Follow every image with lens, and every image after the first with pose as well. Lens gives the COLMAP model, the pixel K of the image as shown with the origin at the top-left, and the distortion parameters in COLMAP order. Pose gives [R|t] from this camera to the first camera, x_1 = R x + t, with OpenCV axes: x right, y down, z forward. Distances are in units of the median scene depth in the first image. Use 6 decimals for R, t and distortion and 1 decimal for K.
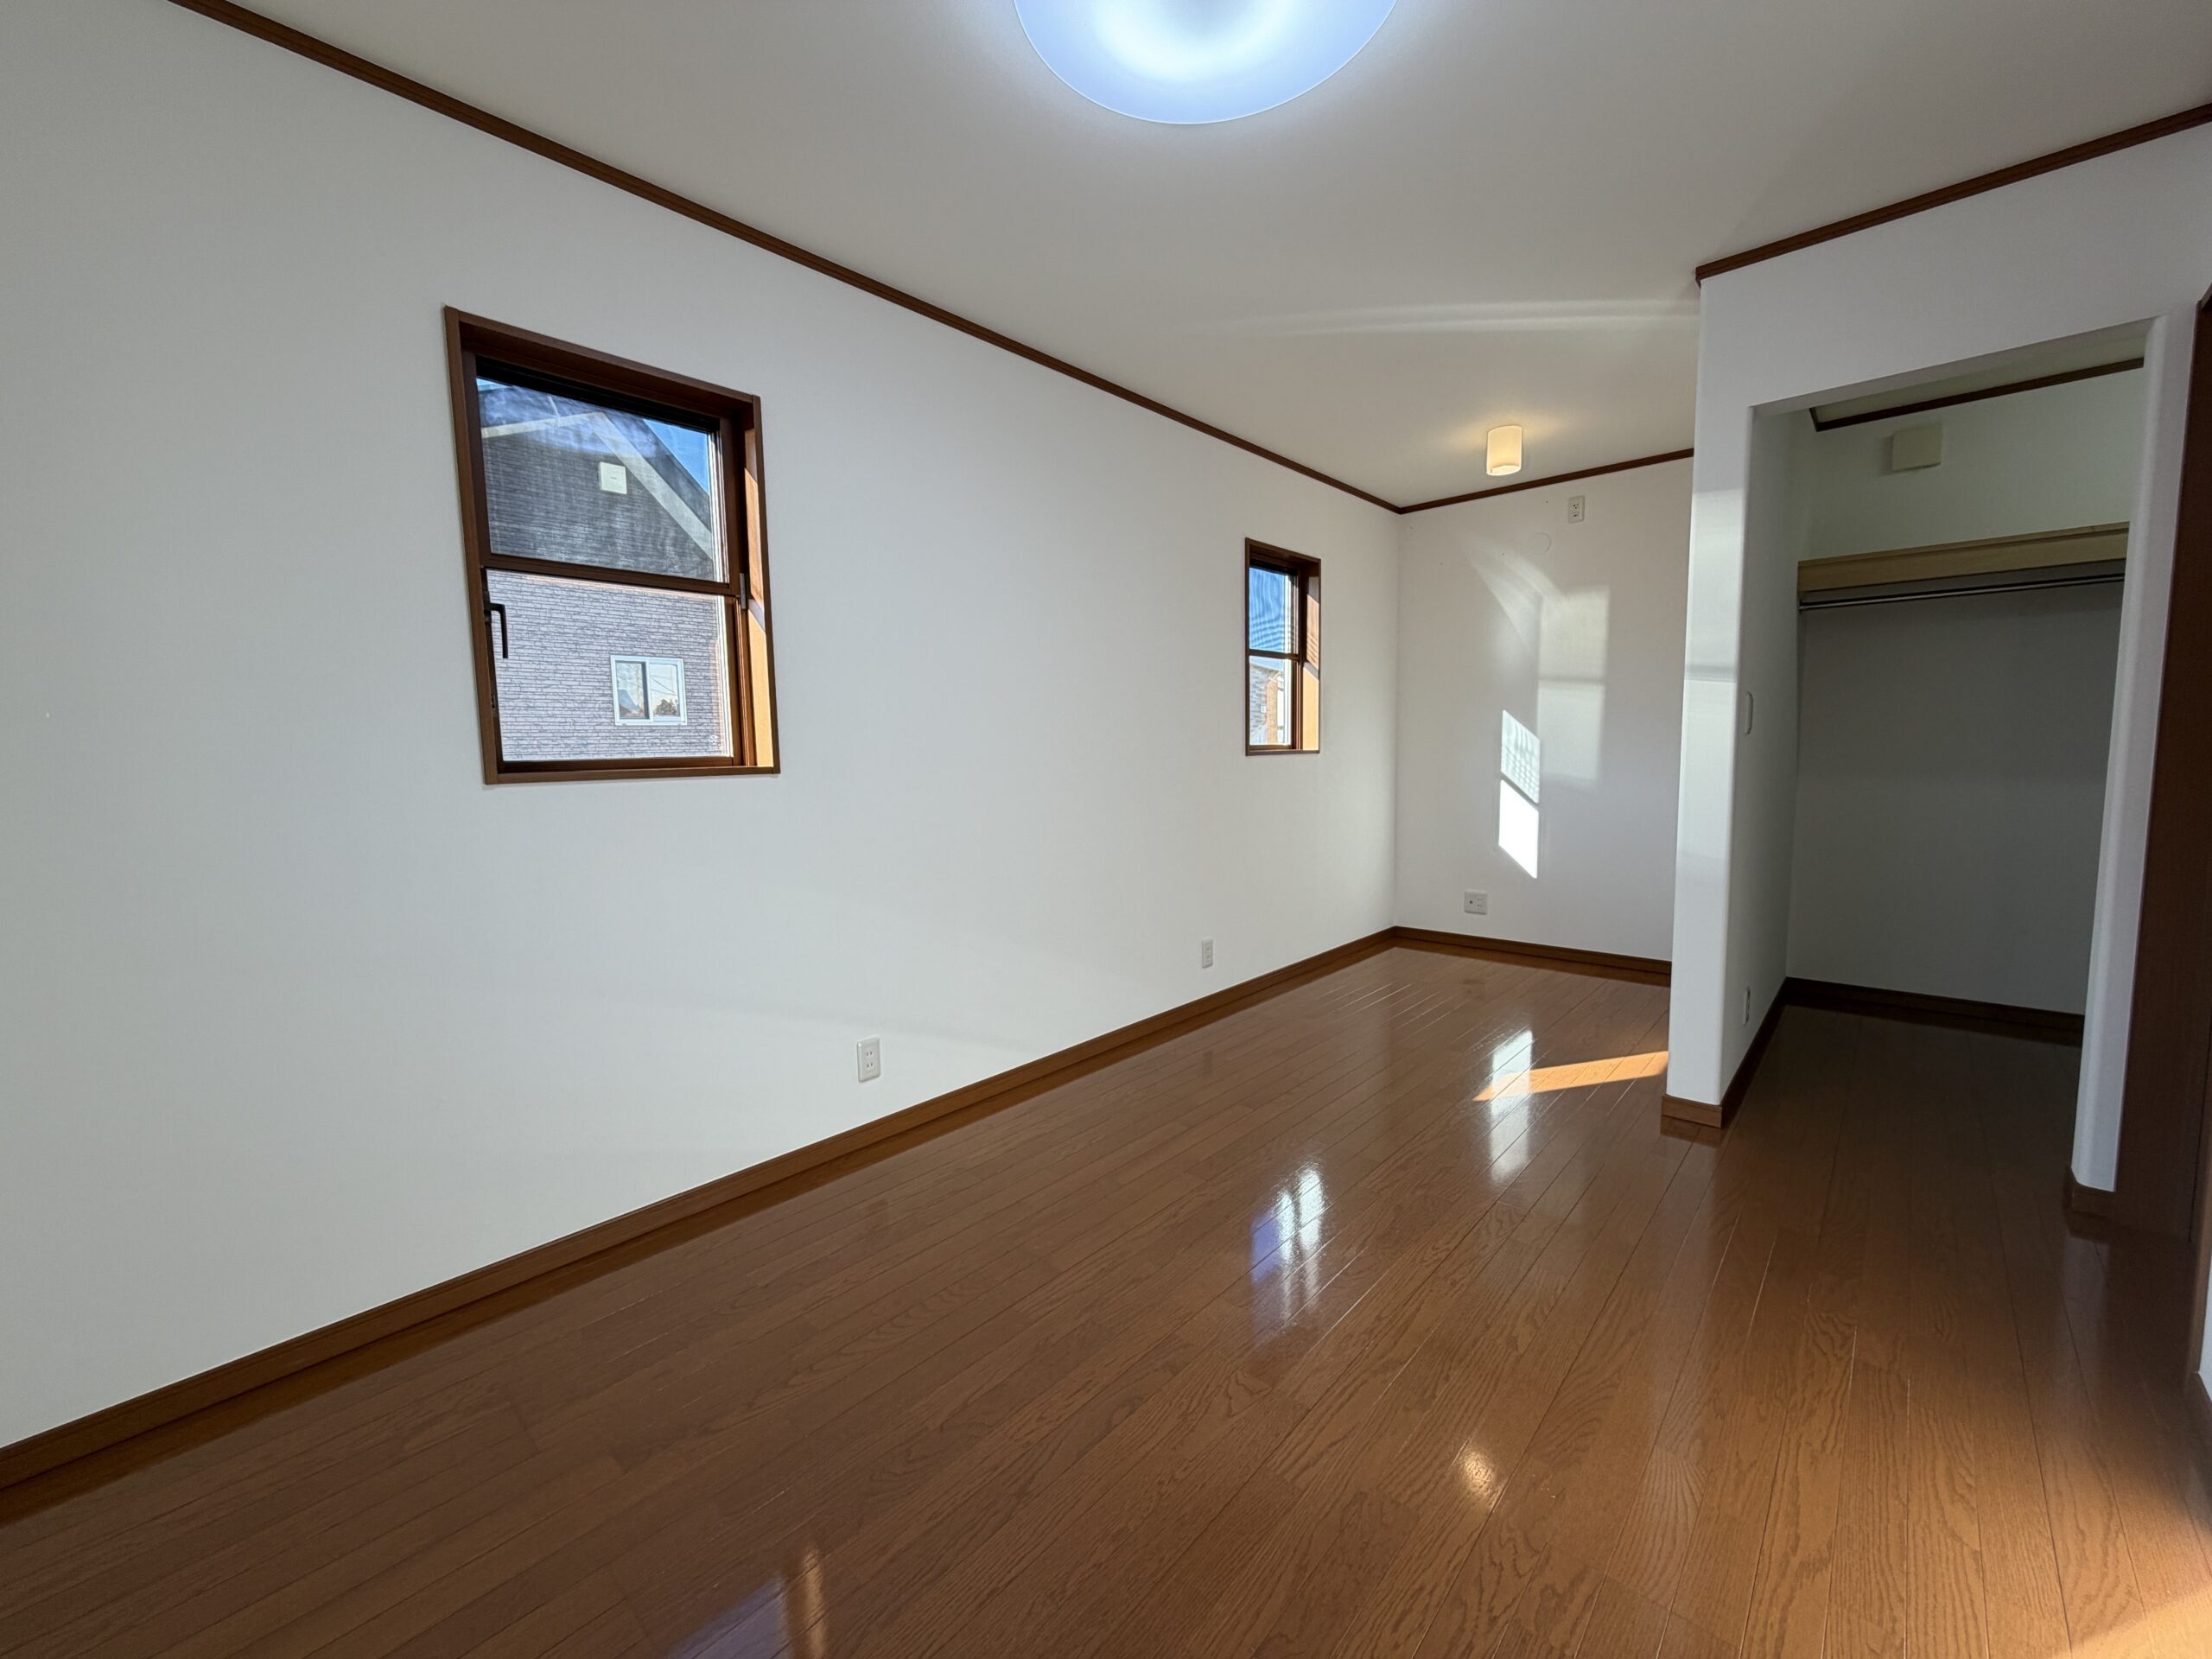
lens RADIAL K [[884.7, 0, 1121.5], [0, 884.7, 825.7], [0, 0, 1]] dist [0.000533, -0.001041]
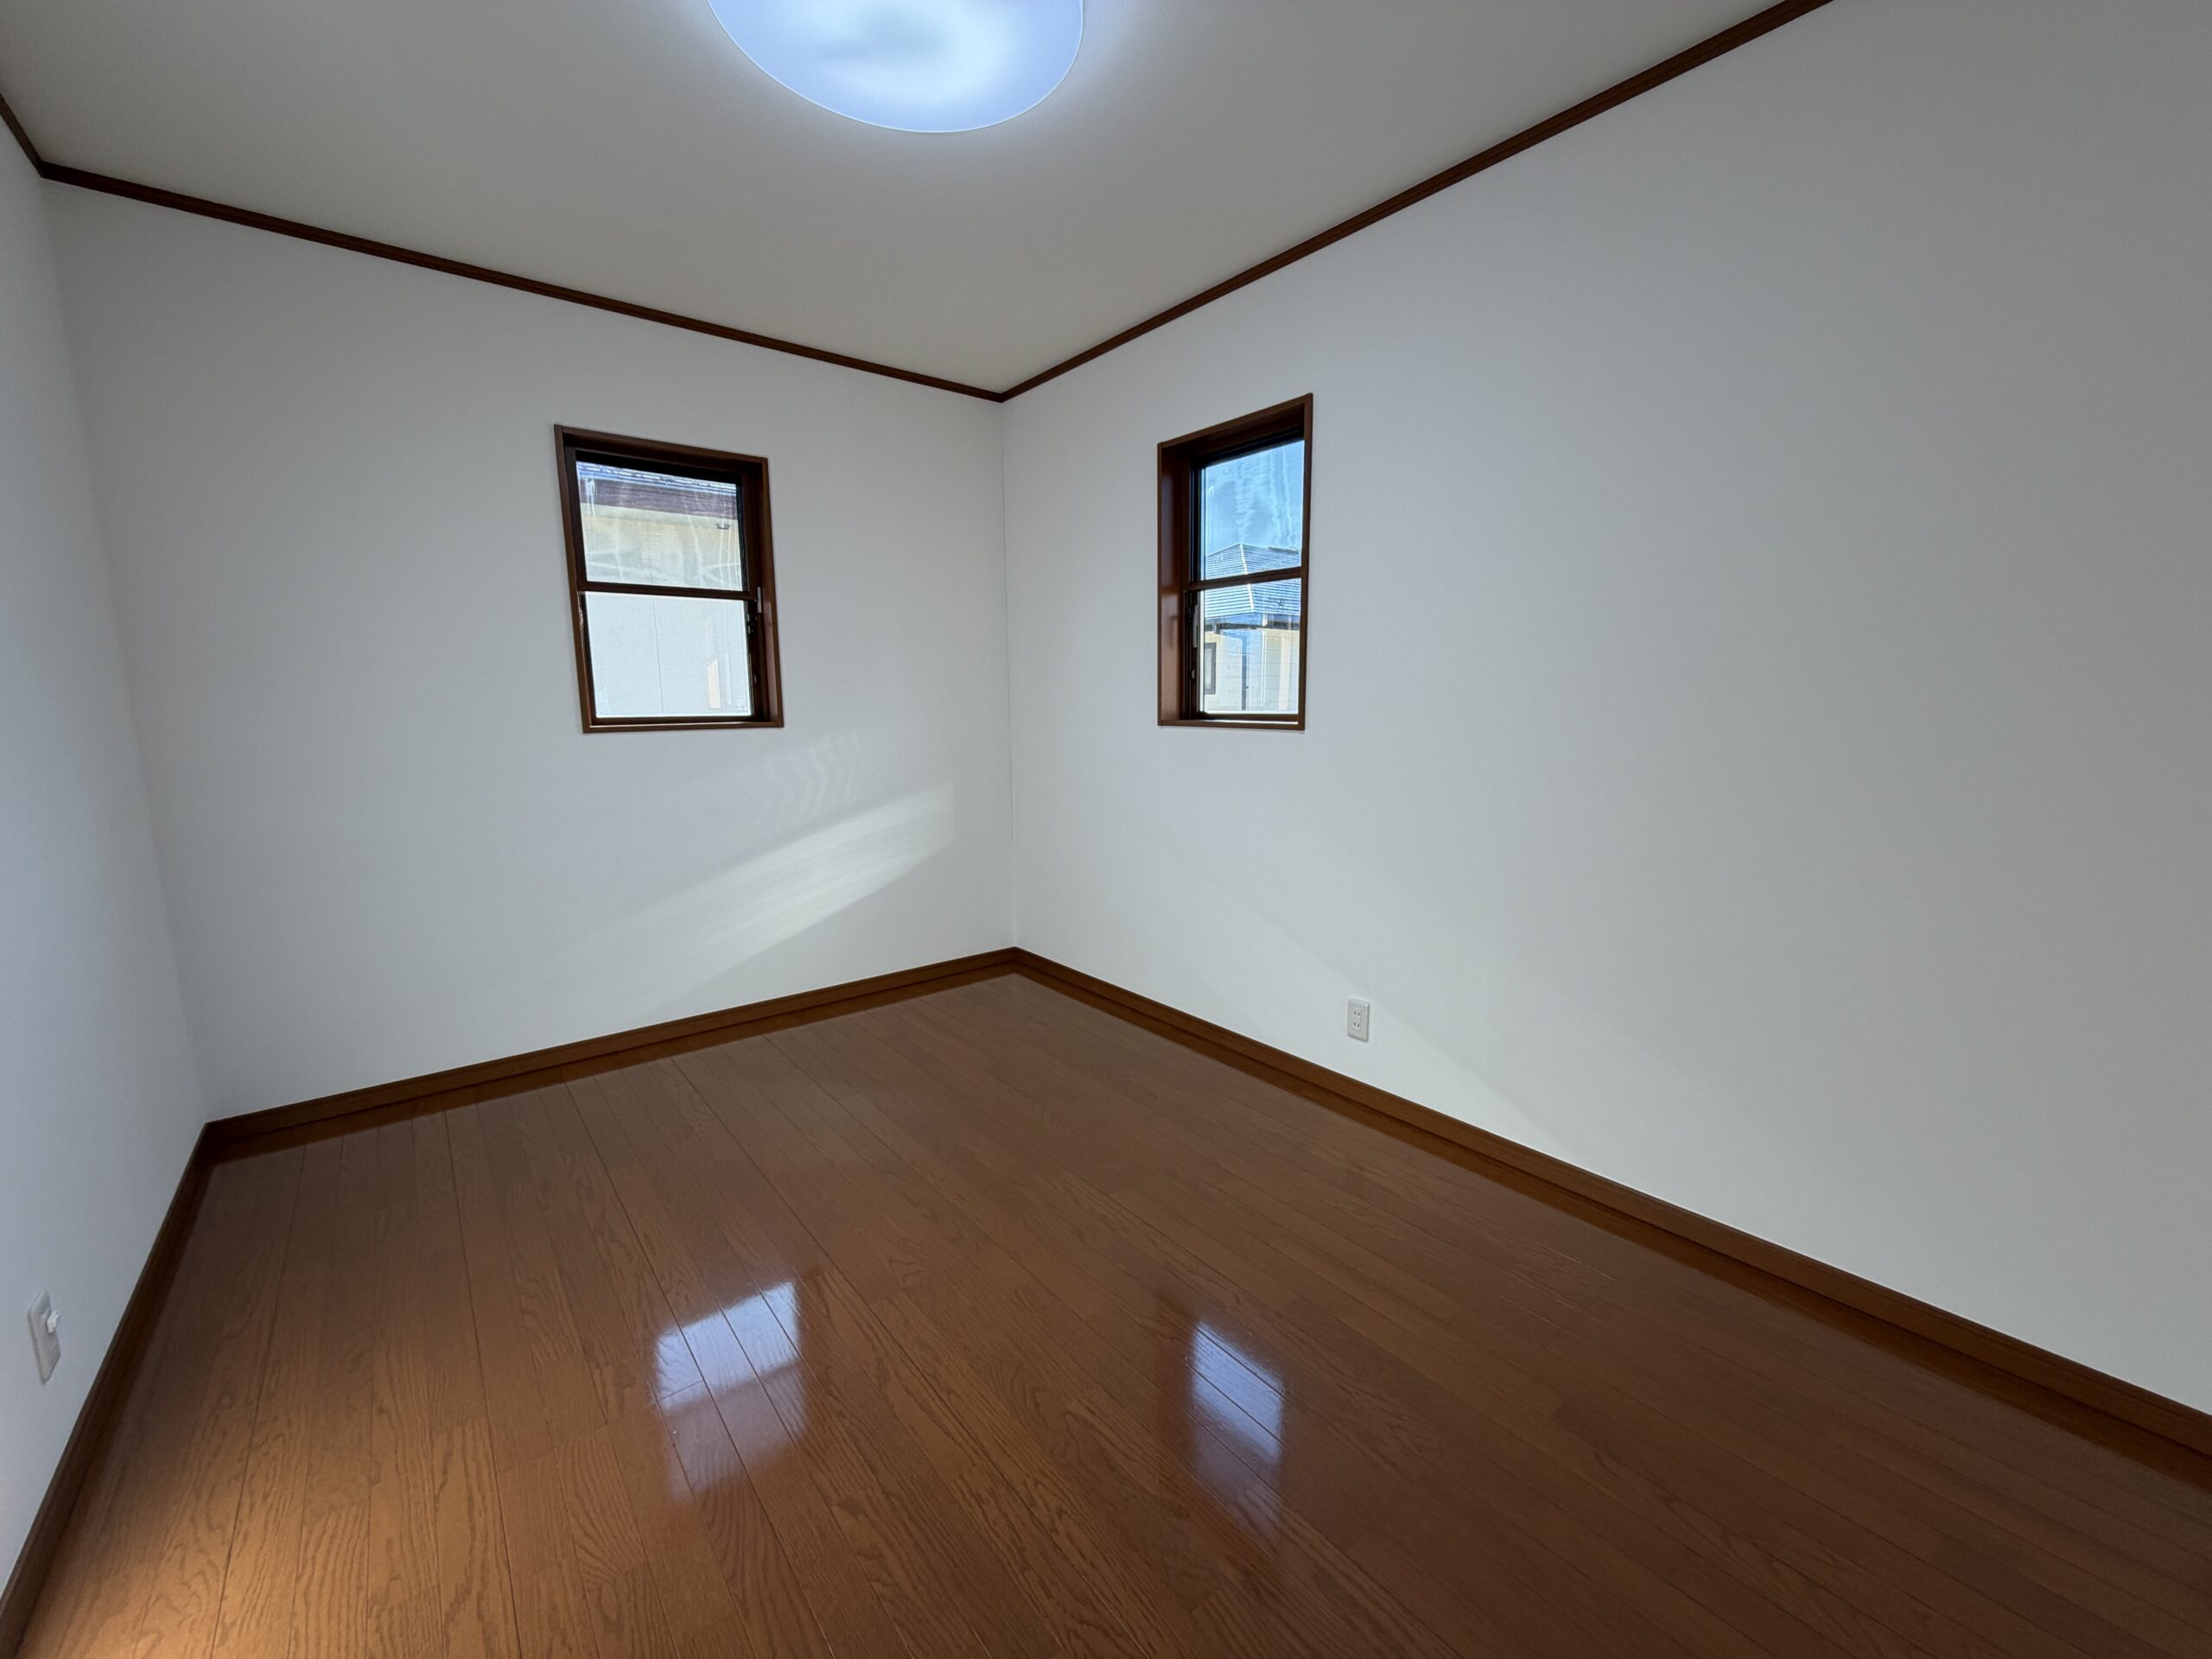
lens RADIAL K [[884.7, 0, 1117.4], [0, 884.7, 841.1], [0, 0, 1]] dist [0.000533, -0.001041]
pose [[-0.161773, 0.175614, -0.971076, 1.111697], [-0.070857, 0.979431, 0.188930, -0.170447], [0.984281, 0.099371, -0.146002, 1.346350]]
